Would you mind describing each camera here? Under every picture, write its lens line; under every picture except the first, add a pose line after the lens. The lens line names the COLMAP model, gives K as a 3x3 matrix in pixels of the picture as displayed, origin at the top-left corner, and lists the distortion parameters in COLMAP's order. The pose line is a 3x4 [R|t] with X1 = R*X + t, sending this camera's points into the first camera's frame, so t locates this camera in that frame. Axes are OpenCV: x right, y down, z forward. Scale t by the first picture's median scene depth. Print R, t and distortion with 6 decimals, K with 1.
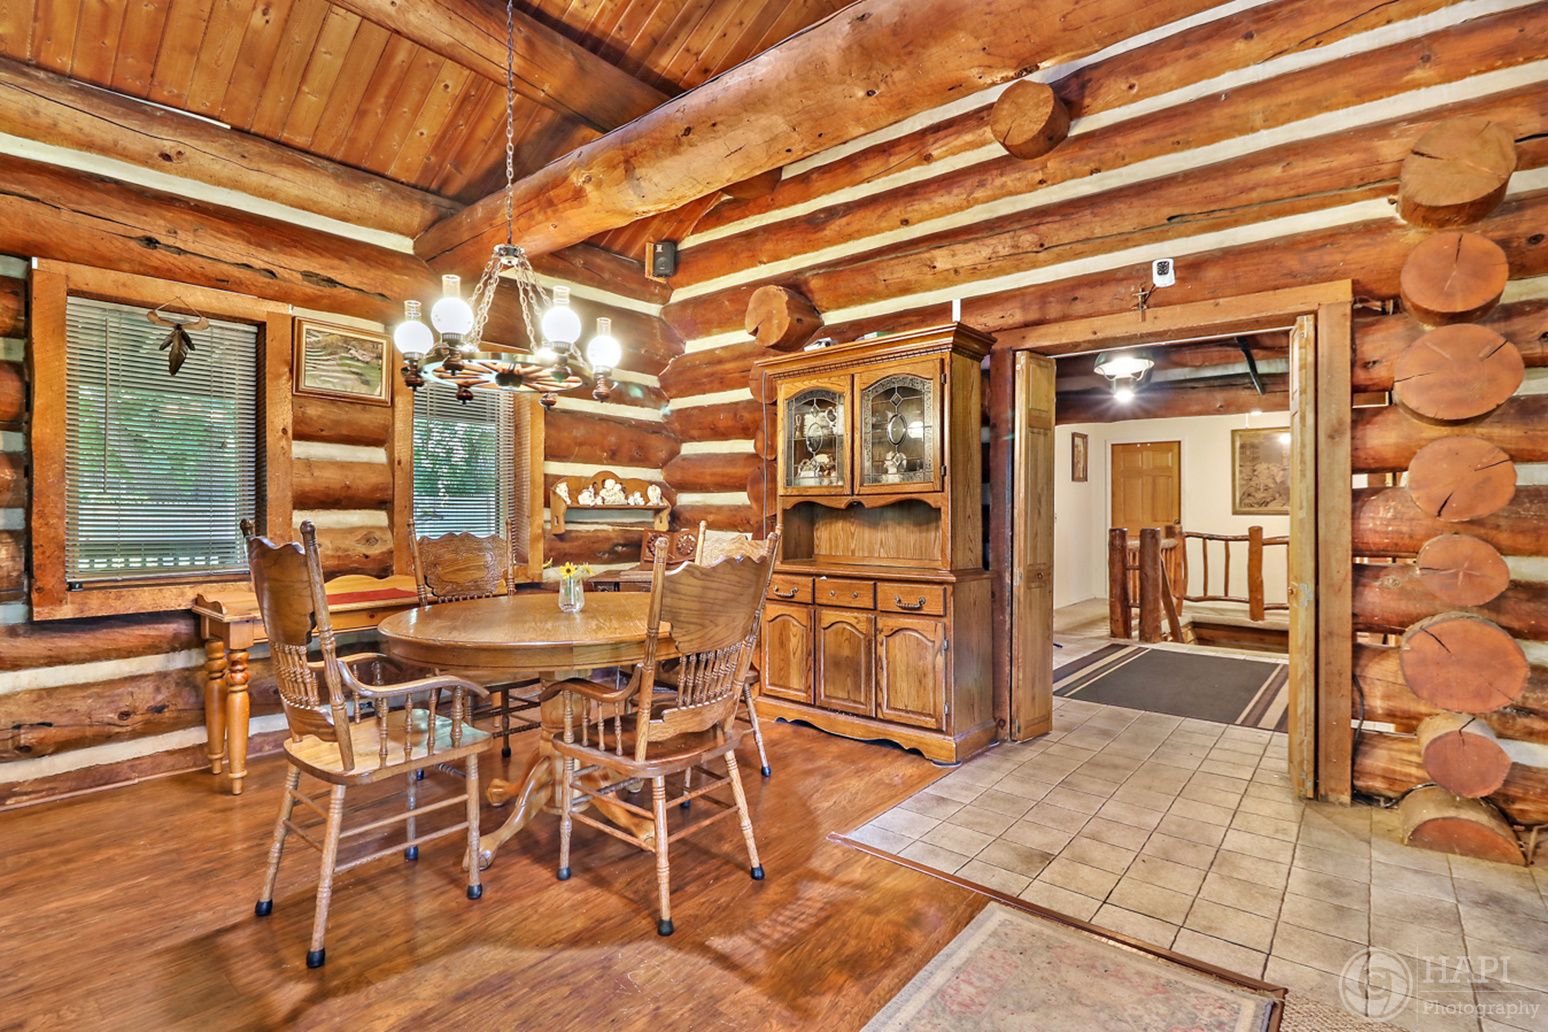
lens RADIAL K [[730.3, 0, 708.1], [0, 730.3, 498.3], [0, 0, 1]] dist [-0.016004, -0.000956]
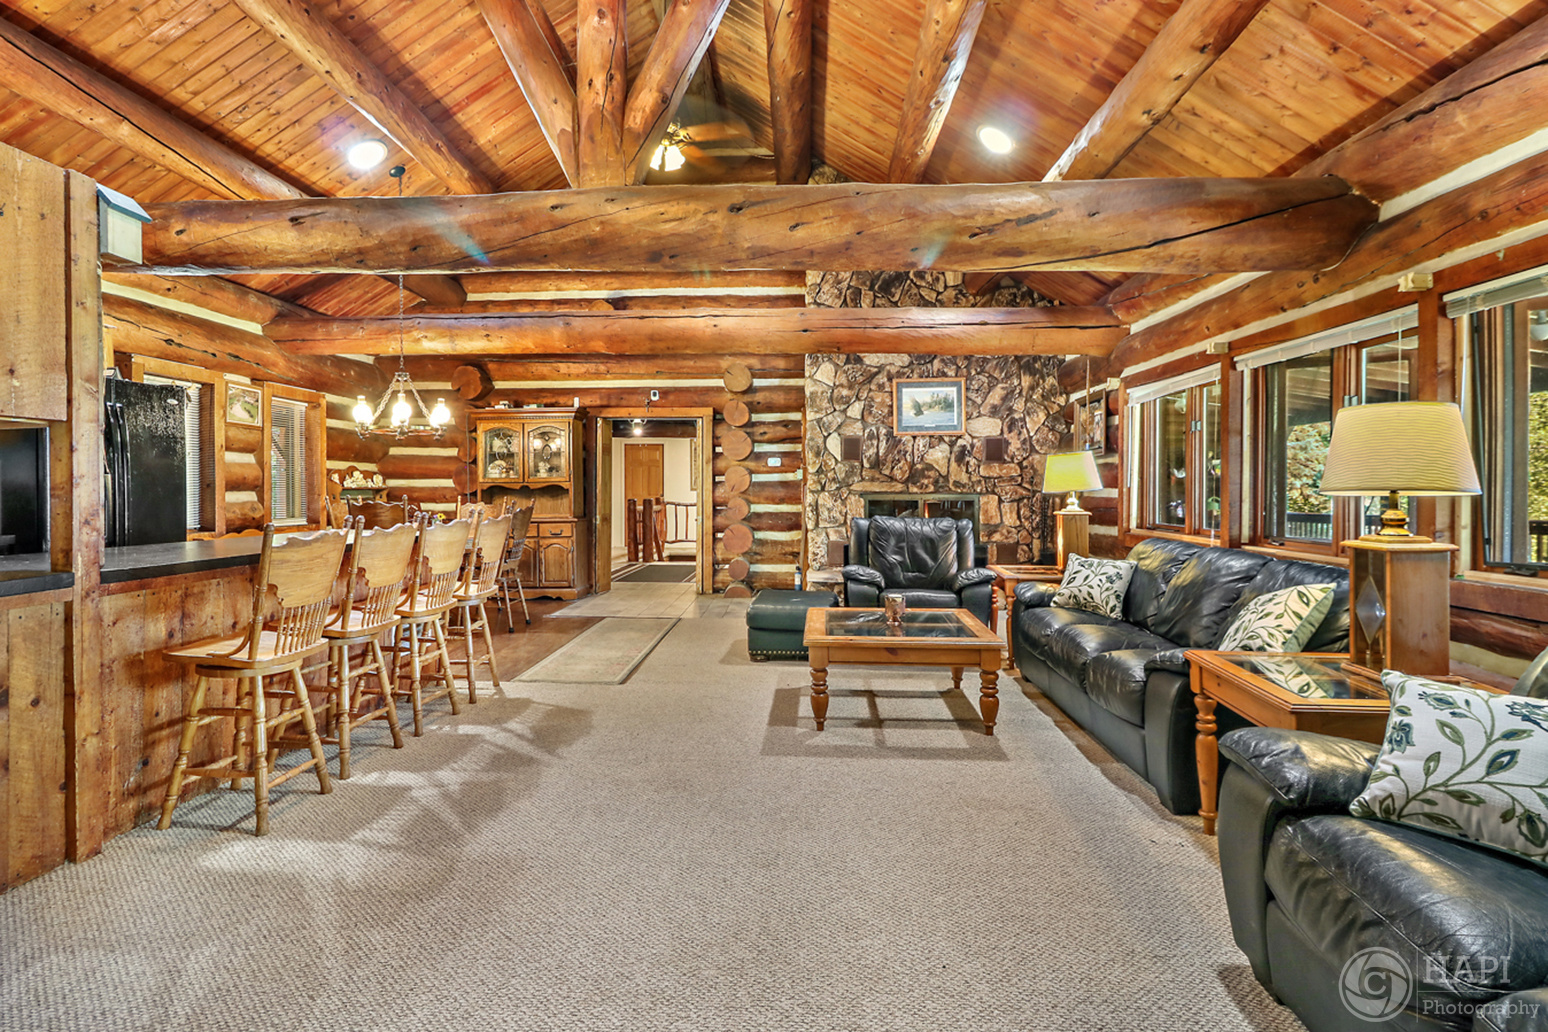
lens RADIAL K [[763.1, 0, 747.7], [0, 763.1, 508.2], [0, 0, 1]] dist [0.000042, 0.000135]
pose [[0.776422, -0.020299, 0.629887, -0.688618], [-0.006840, 0.999151, 0.040631, -0.024777], [-0.630176, -0.035855, 0.775624, -1.097329]]
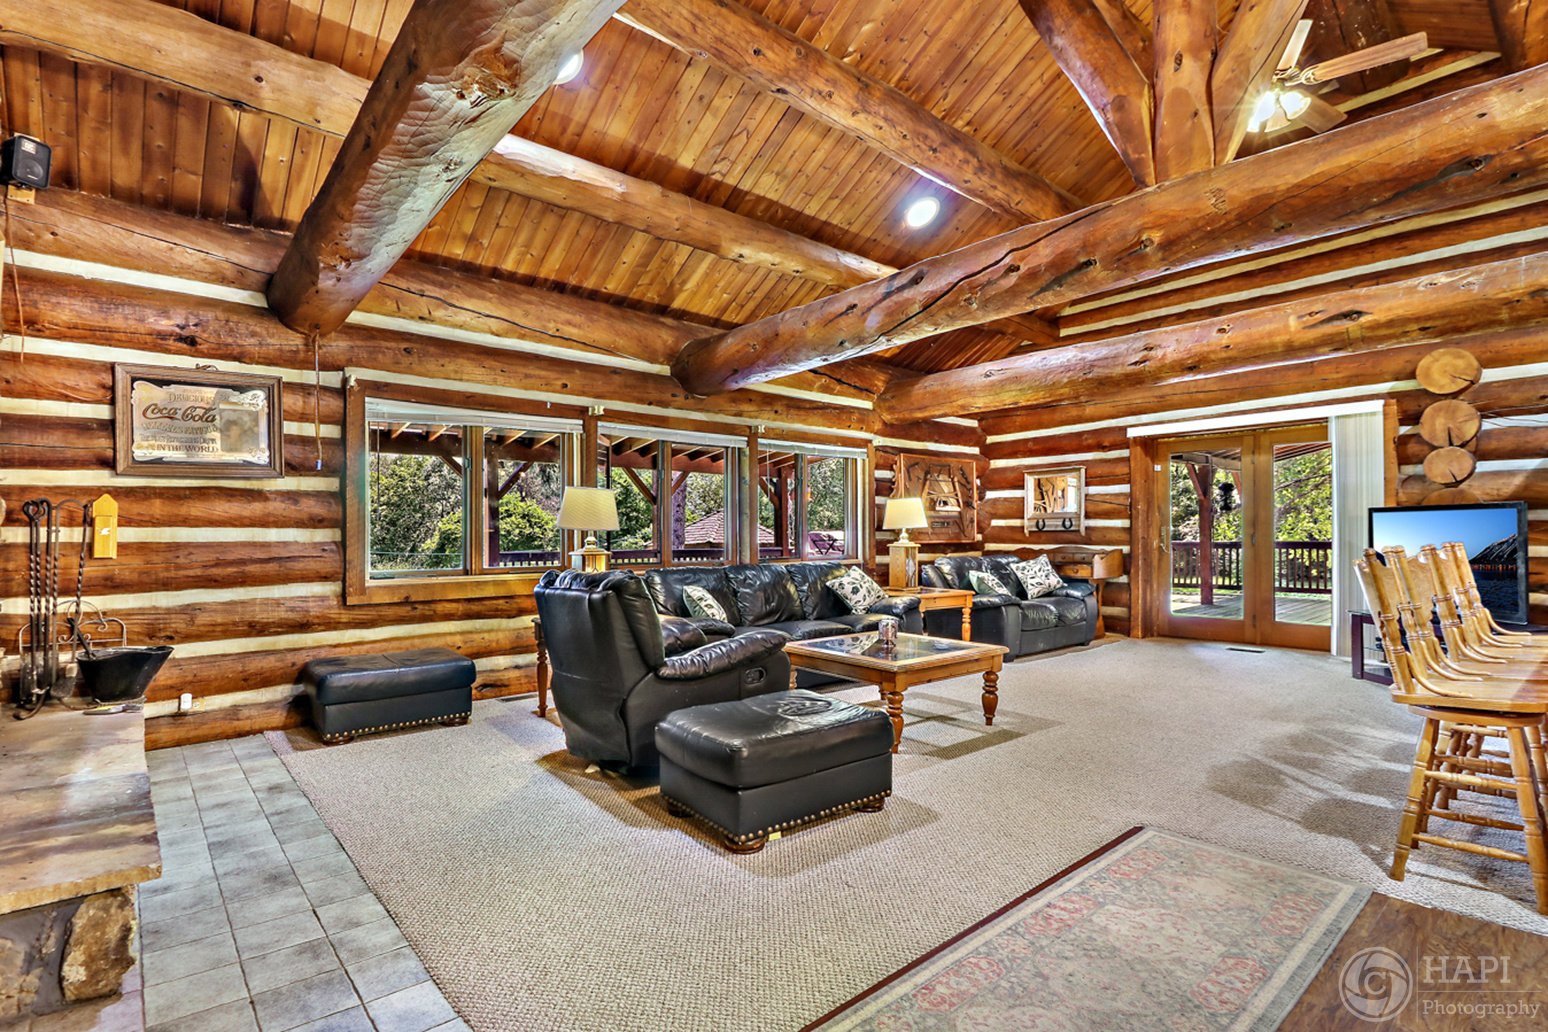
lens RADIAL K [[741.0, 0, 734.0], [0, 741.0, 546.9], [0, 0, 1]] dist [-0.000685, -0.000199]
pose [[-0.991256, 0.001150, 0.131948, 0.251258], [0.001846, 0.999985, 0.005151, 0.019549], [-0.131940, 0.005350, -0.991243, 0.811797]]
